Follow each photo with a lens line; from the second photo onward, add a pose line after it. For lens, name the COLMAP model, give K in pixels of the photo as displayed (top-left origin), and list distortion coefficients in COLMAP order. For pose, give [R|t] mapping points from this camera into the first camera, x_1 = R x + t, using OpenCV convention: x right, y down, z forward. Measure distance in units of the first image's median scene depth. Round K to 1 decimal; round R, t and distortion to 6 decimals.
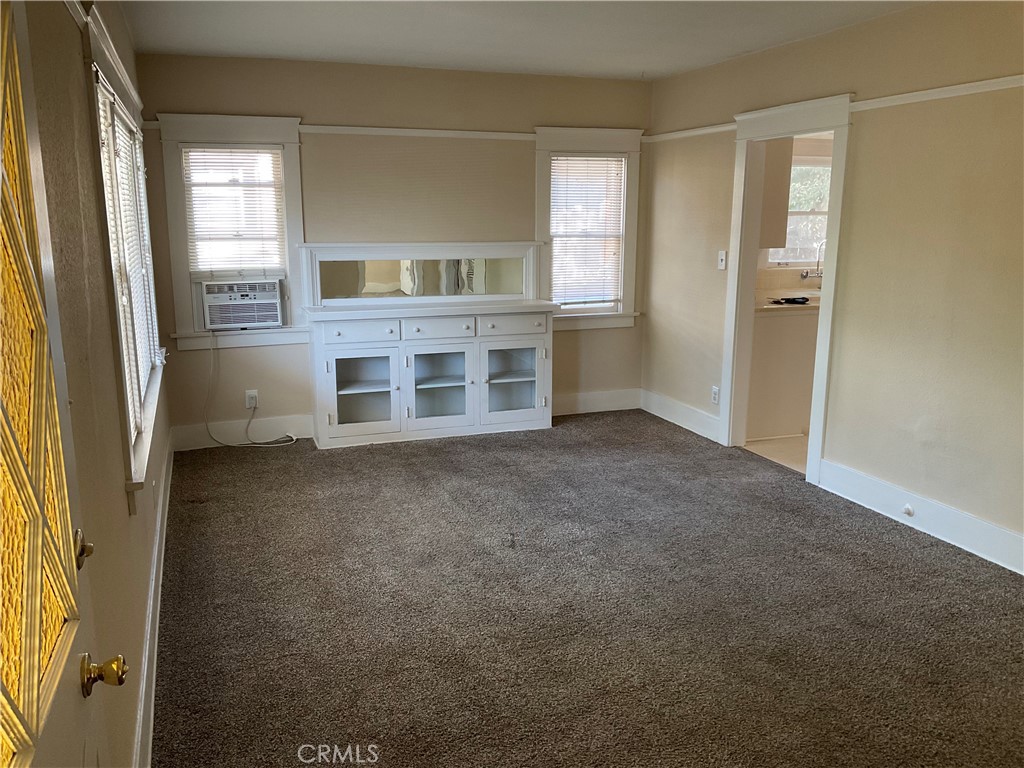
lens RADIAL K [[829.3, 0, 508.5], [0, 829.3, 389.5], [0, 0, 1]] dist [0.078893, -0.148144]
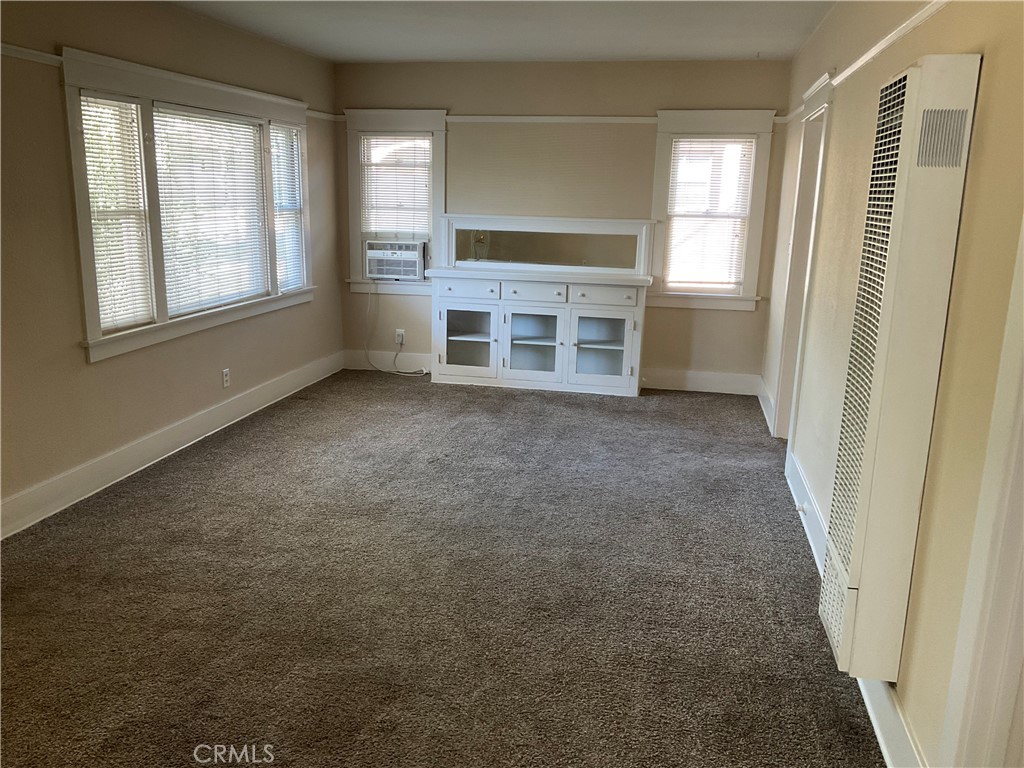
lens RADIAL K [[829.3, 0, 509.9], [0, 829.3, 385.8], [0, 0, 1]] dist [0.078893, -0.148144]
pose [[0.851172, 0.137224, -0.506632, 0.489084], [-0.132955, 0.990109, 0.044804, 0.006904], [0.507769, 0.029223, 0.860998, 0.009652]]
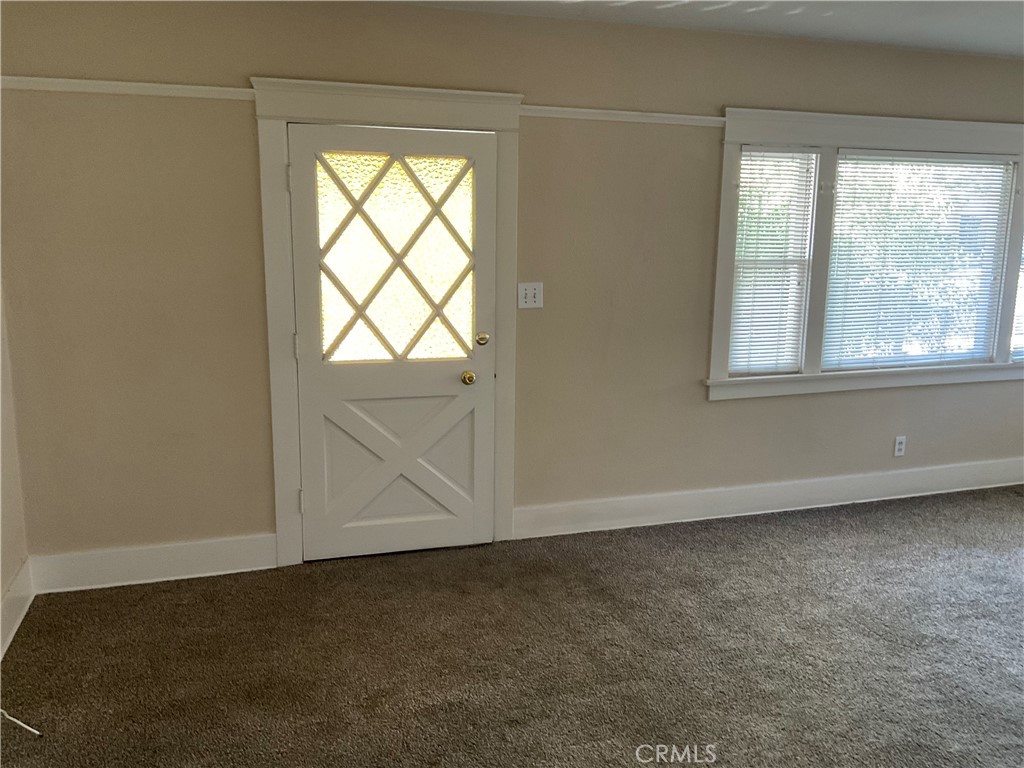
lens RADIAL K [[829.3, 0, 514.8], [0, 829.3, 386.4], [0, 0, 1]] dist [0.078893, -0.148144]
pose [[-0.031915, 0.186400, -0.981956, 0.571619], [-0.218391, 0.957416, 0.188839, -0.051851], [0.975339, 0.220477, 0.010152, 0.268144]]
